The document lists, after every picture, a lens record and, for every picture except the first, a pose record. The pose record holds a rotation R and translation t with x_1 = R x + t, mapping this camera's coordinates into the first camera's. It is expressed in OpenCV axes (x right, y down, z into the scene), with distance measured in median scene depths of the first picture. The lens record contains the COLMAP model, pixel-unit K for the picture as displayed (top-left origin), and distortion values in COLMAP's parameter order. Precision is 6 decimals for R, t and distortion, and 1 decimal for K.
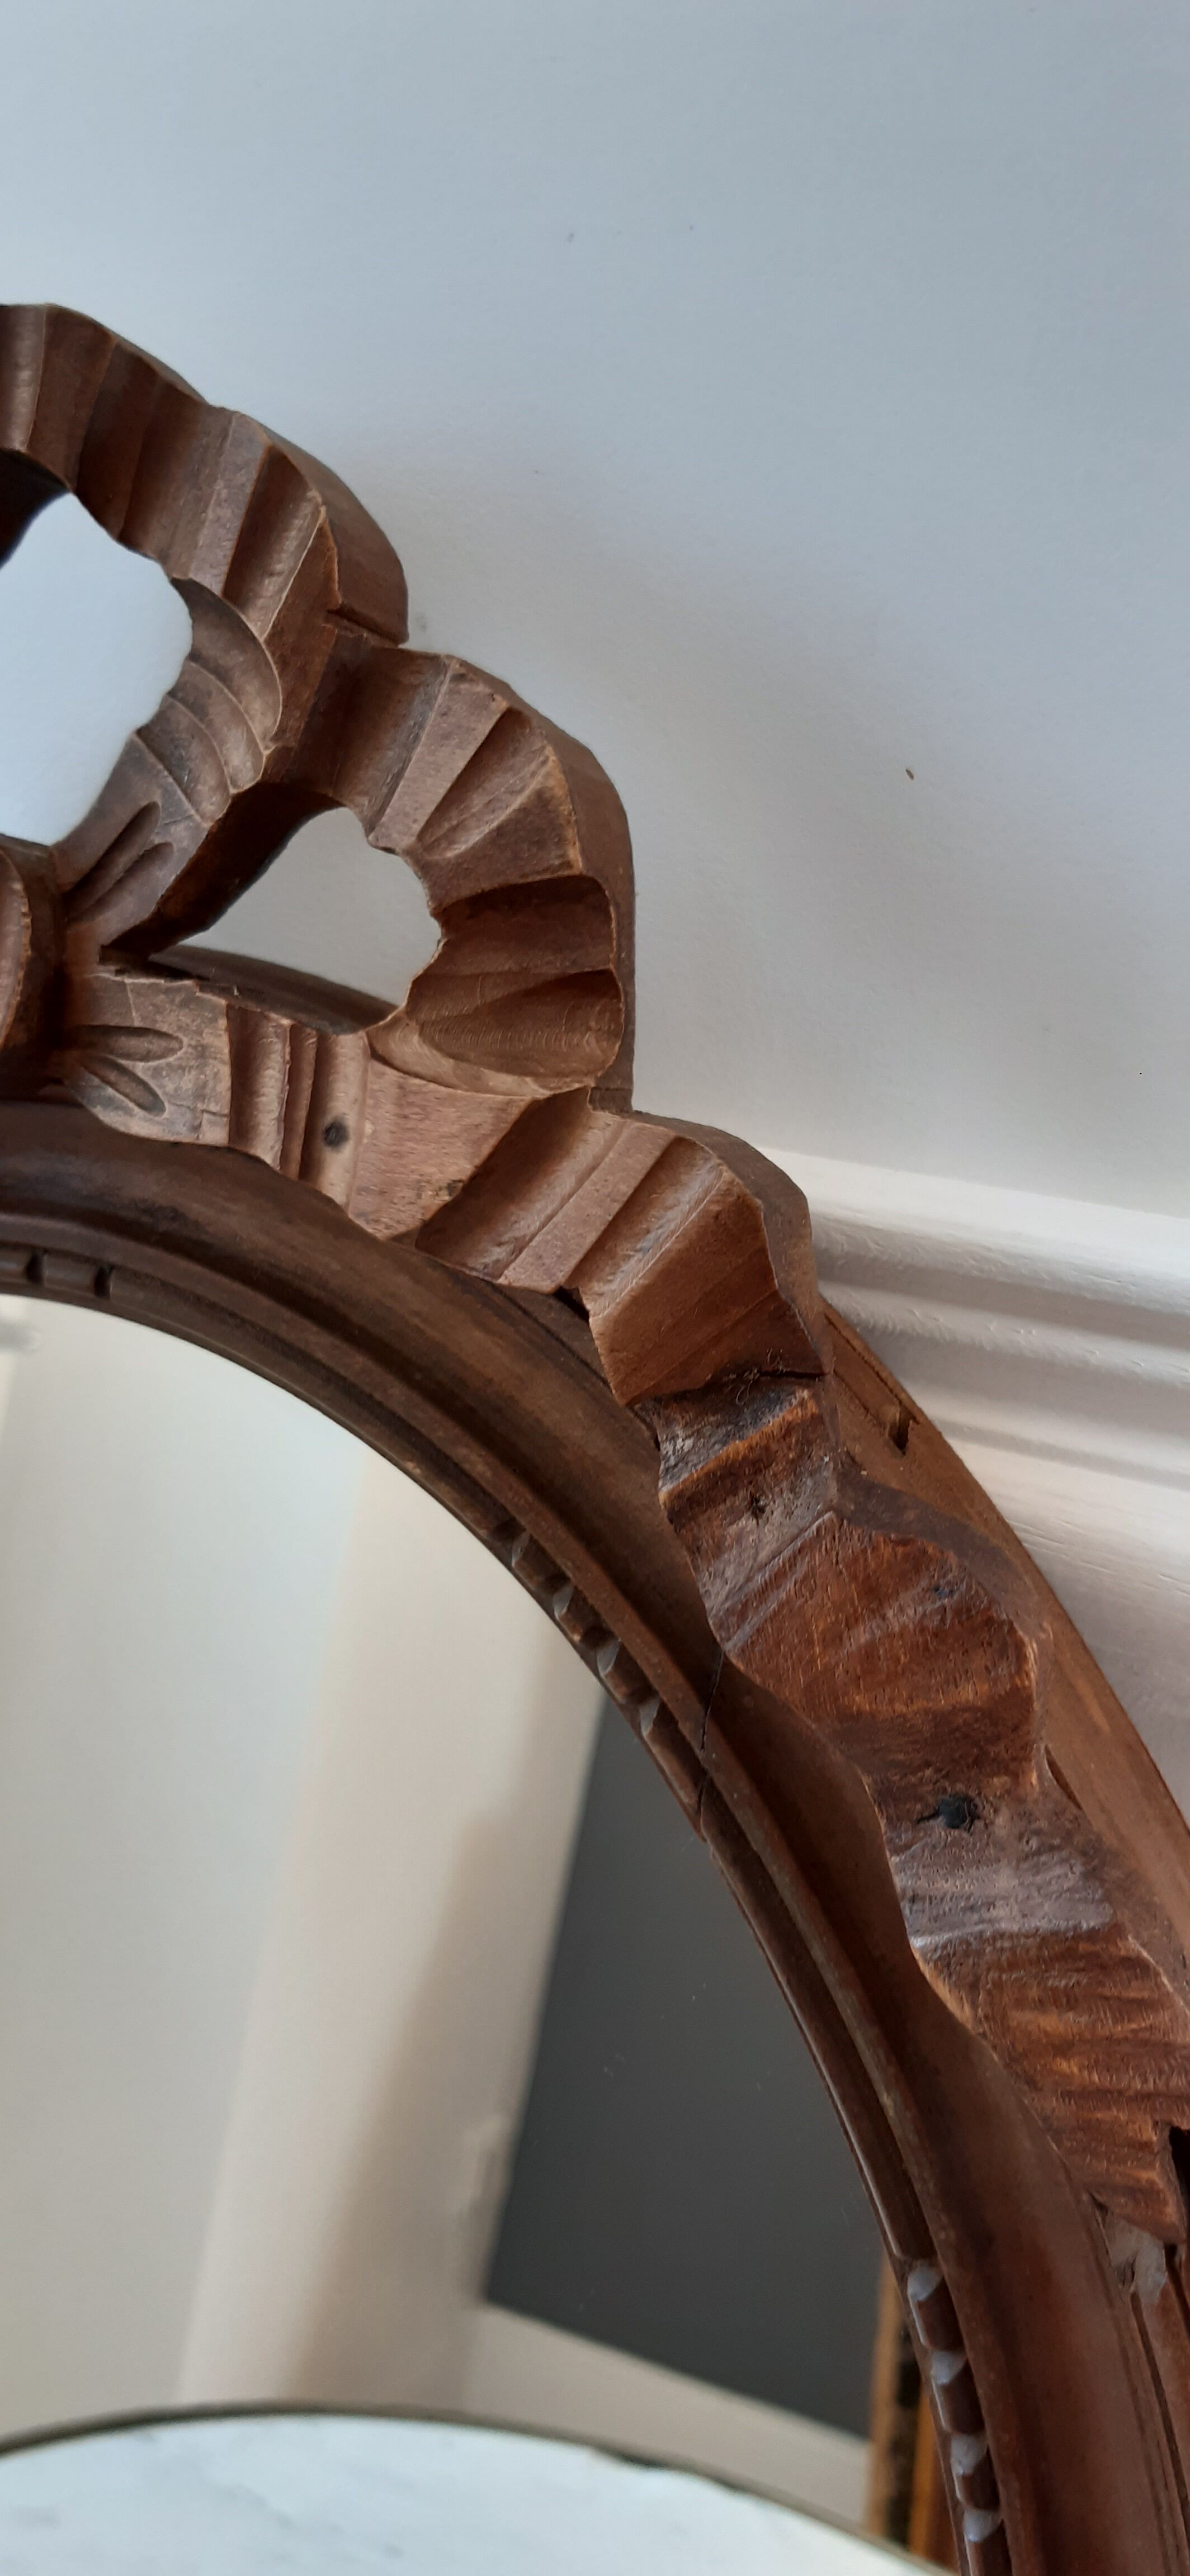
lens RADIAL K [[2045.4, 0, 560.6], [0, 2045.4, 1278.7], [0, 0, 1]] dist [0.119795, -0.277076]
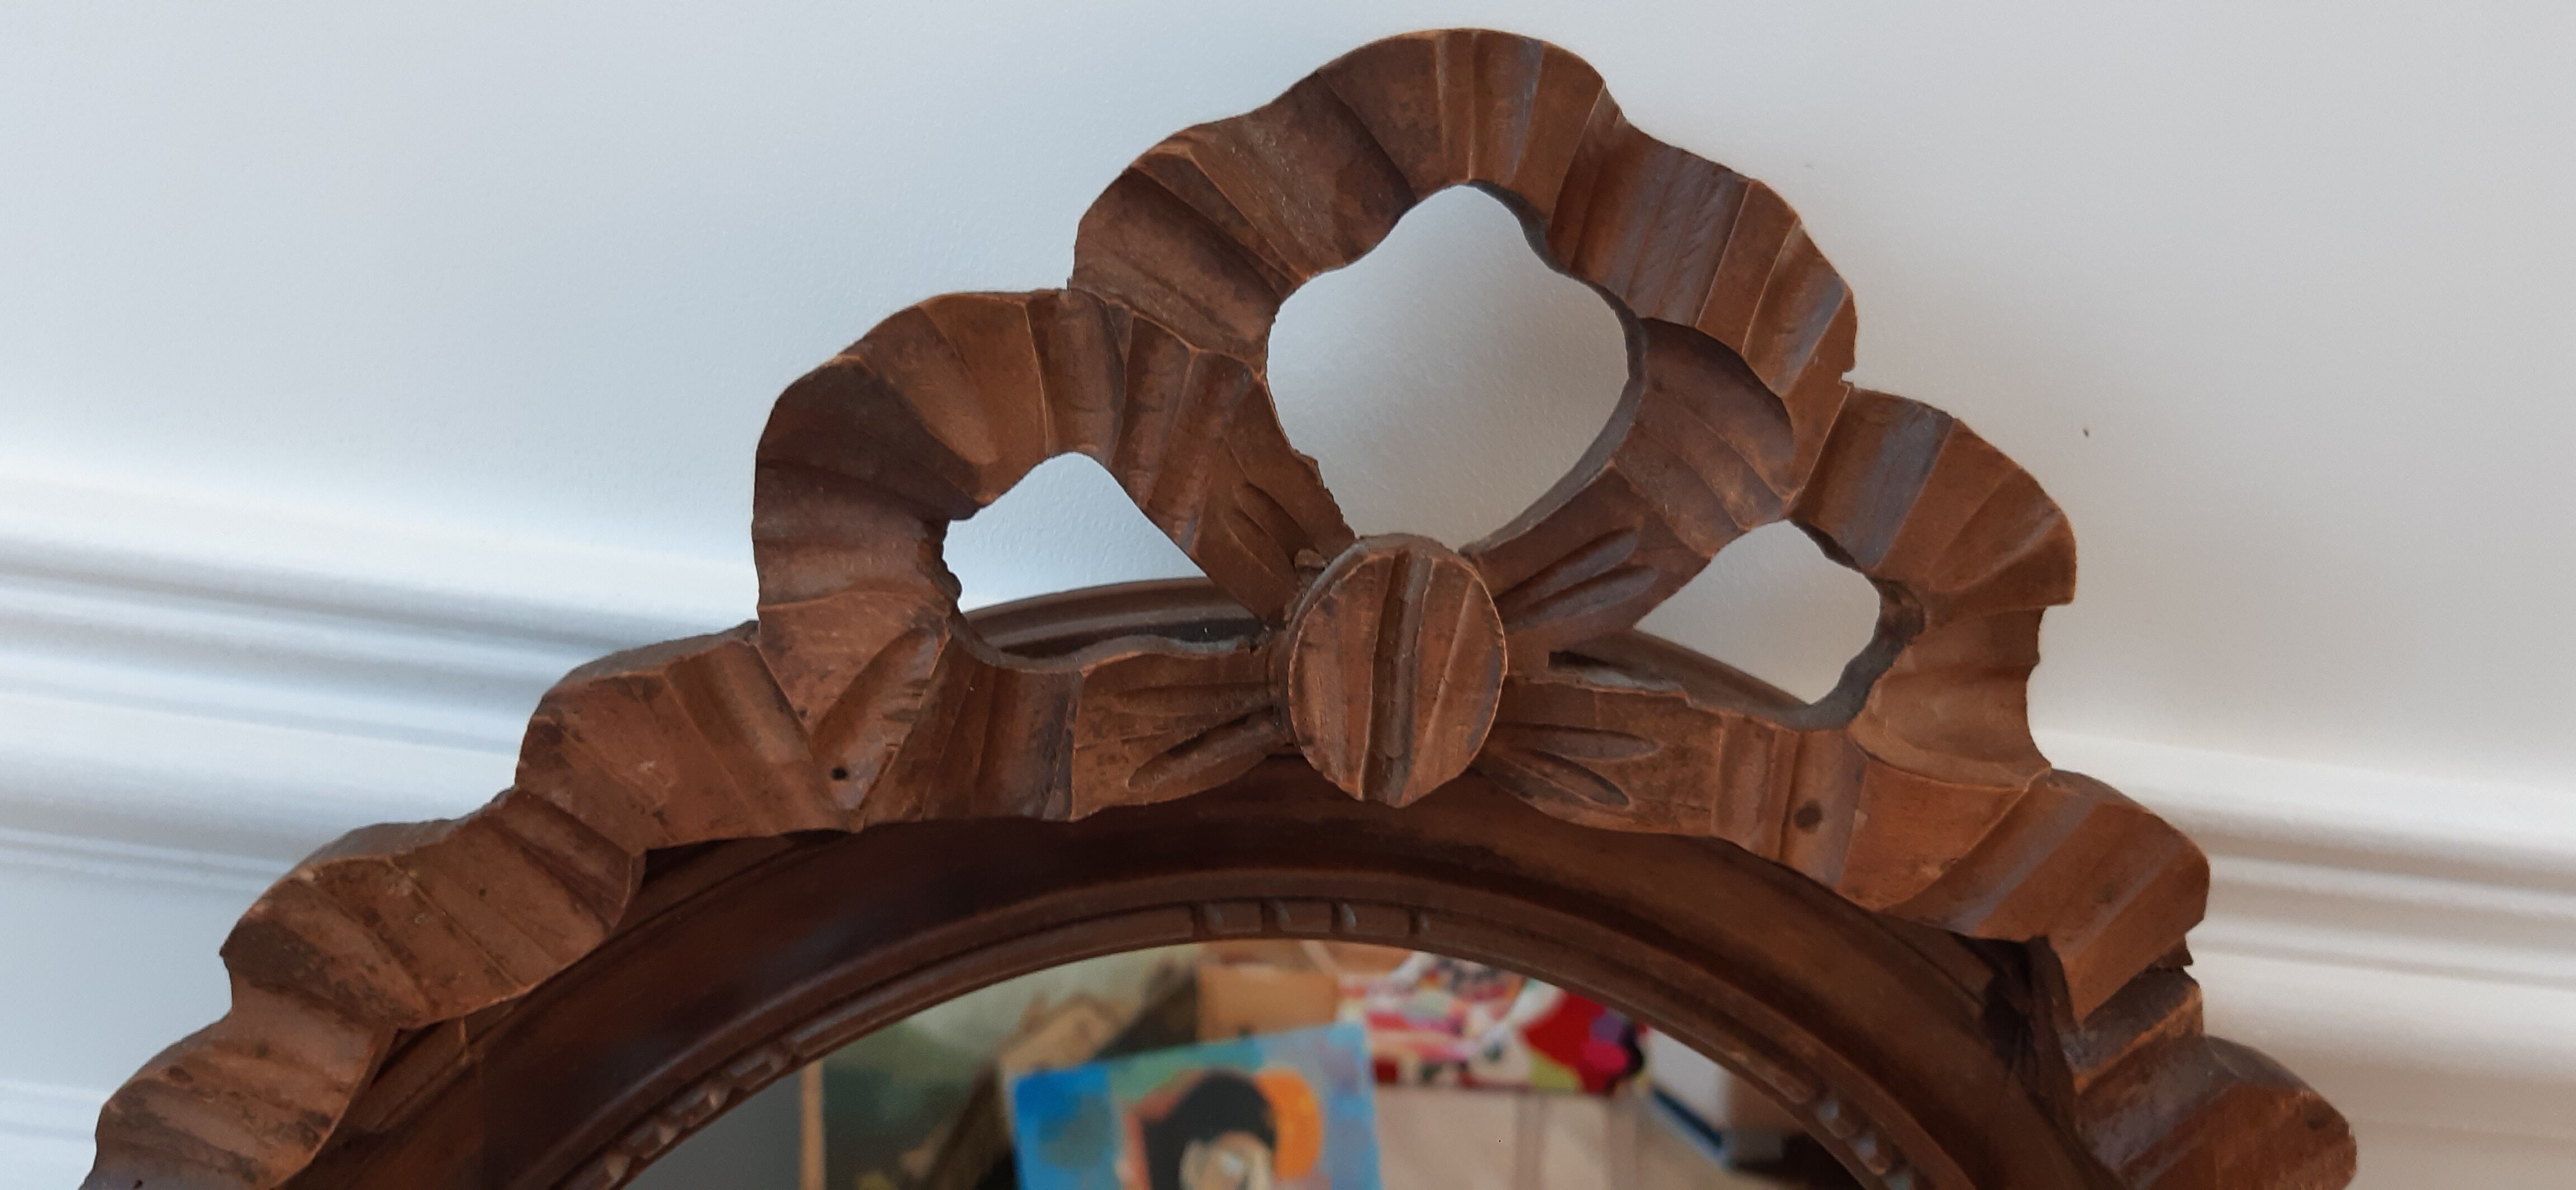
lens RADIAL K [[2045.4, 0, 1288.0], [0, 2045.4, 595.0], [0, 0, 1]] dist [0.119795, -0.277076]
pose [[0.864435, -0.112301, 0.490041, -0.904519], [0.049921, 0.989089, 0.138606, -0.364938], [-0.500260, -0.095353, 0.860609, 0.185824]]
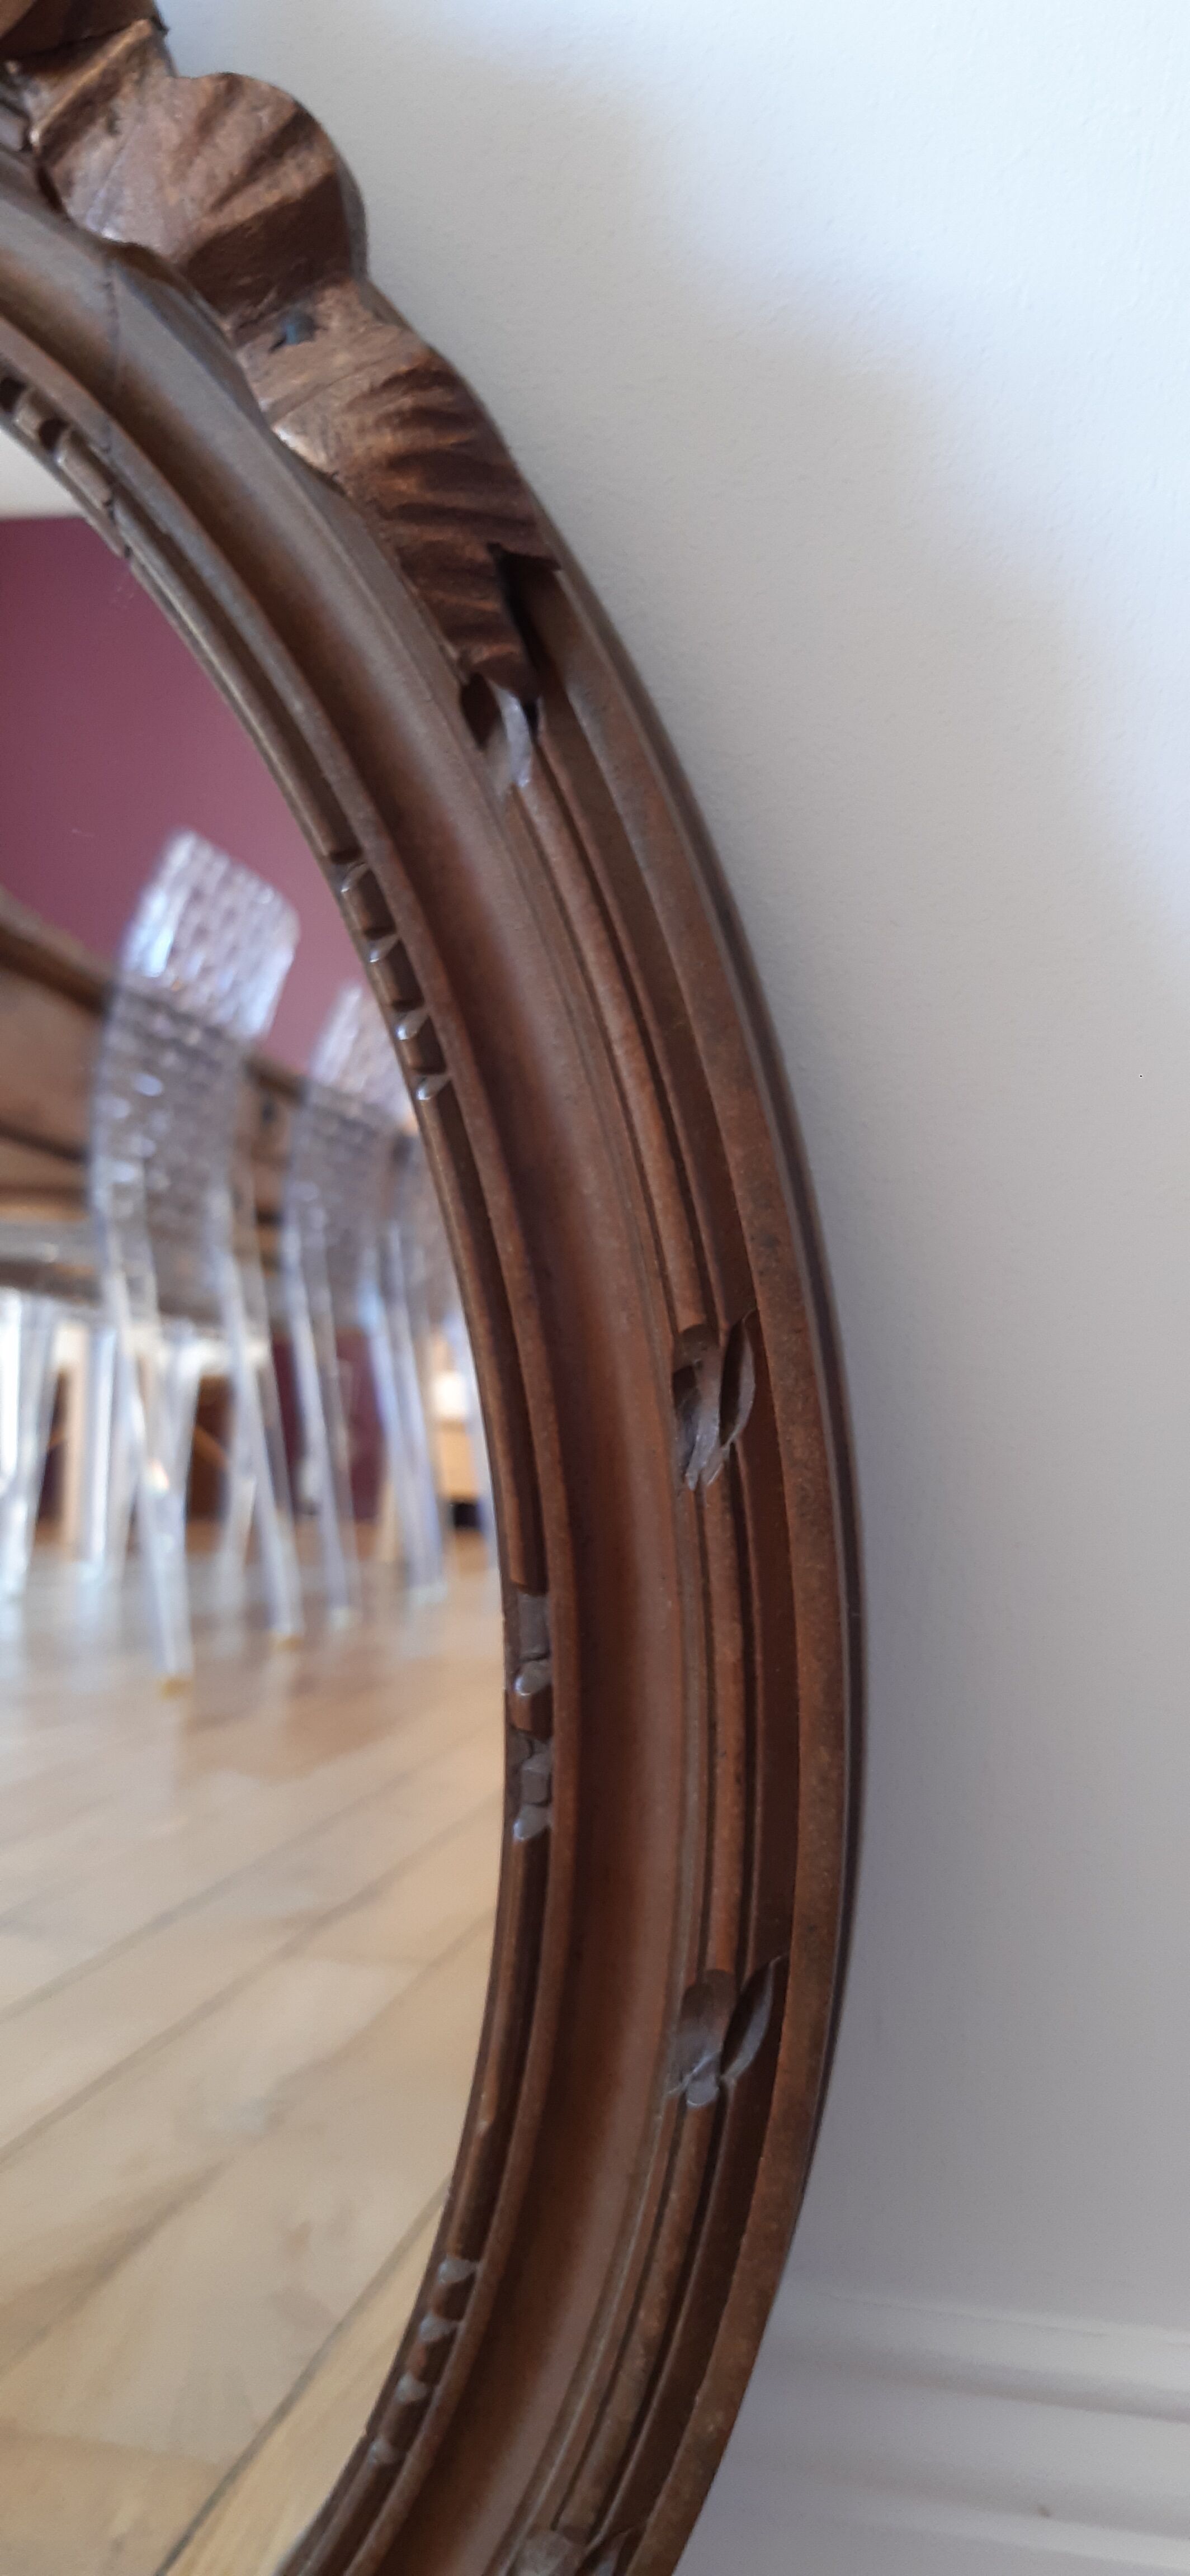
lens RADIAL K [[2045.4, 0, 560.6], [0, 2045.4, 1278.7], [0, 0, 1]] dist [0.119795, -0.277076]
pose [[0.976620, -0.111945, 0.183524, 0.052384], [0.128447, 0.988435, -0.080604, 0.858724], [-0.172378, 0.102292, 0.979705, -0.143840]]
